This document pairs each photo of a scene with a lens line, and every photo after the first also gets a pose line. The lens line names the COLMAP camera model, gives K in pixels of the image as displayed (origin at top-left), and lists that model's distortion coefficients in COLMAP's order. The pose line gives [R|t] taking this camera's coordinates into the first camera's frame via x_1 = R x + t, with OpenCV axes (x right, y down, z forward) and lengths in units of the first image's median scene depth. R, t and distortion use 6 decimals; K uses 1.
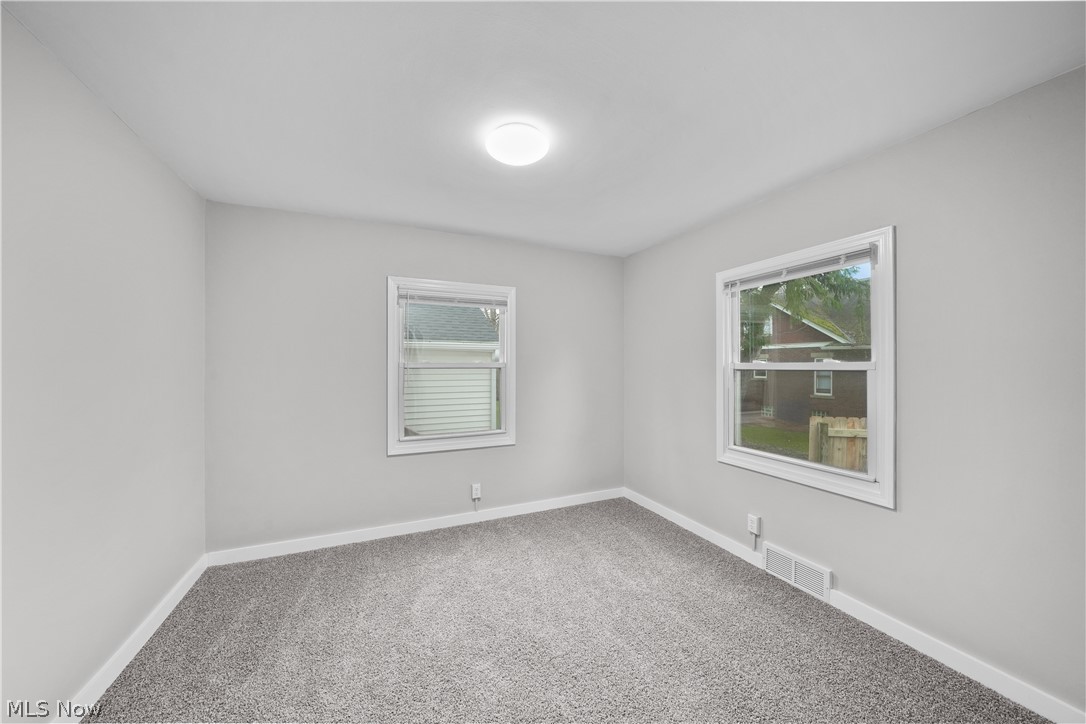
lens RADIAL K [[381.2, 0, 547.5], [0, 381.2, 367.4], [0, 0, 1]] dist [-0.001266, 0.000247]
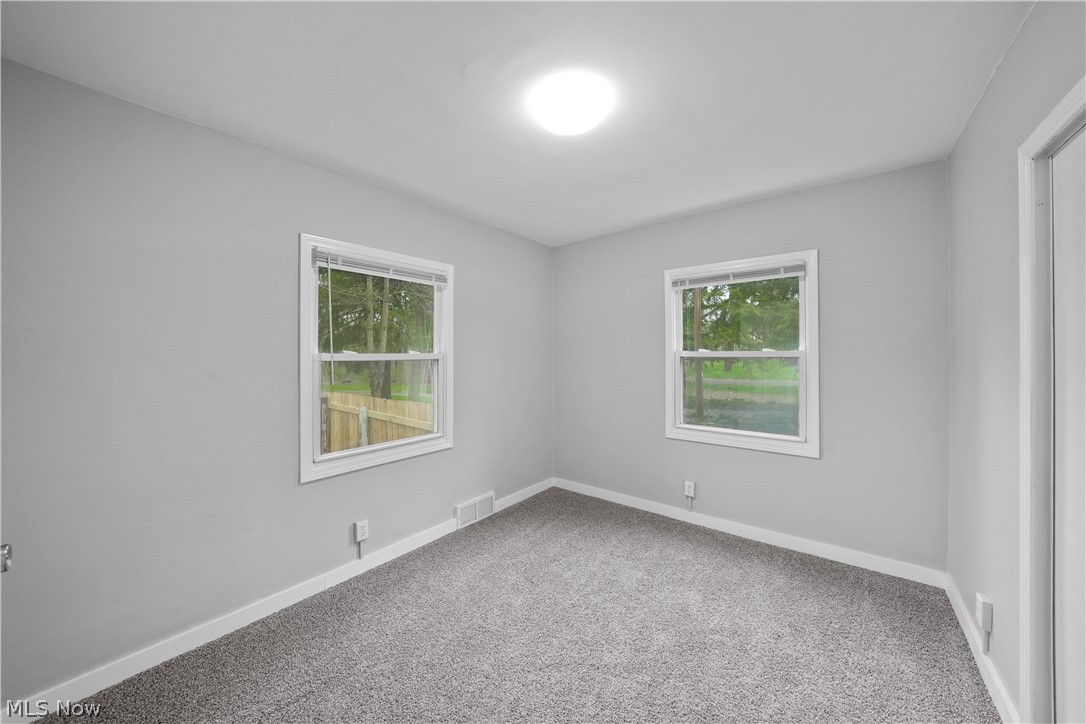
lens RADIAL K [[381.2, 0, 542.1], [0, 381.2, 360.1], [0, 0, 1]] dist [-0.001266, 0.000247]
pose [[0.880480, -0.016391, 0.473800, -0.414647], [0.012800, 0.999860, 0.010805, -0.003609], [-0.473911, -0.003449, 0.880566, 0.186082]]
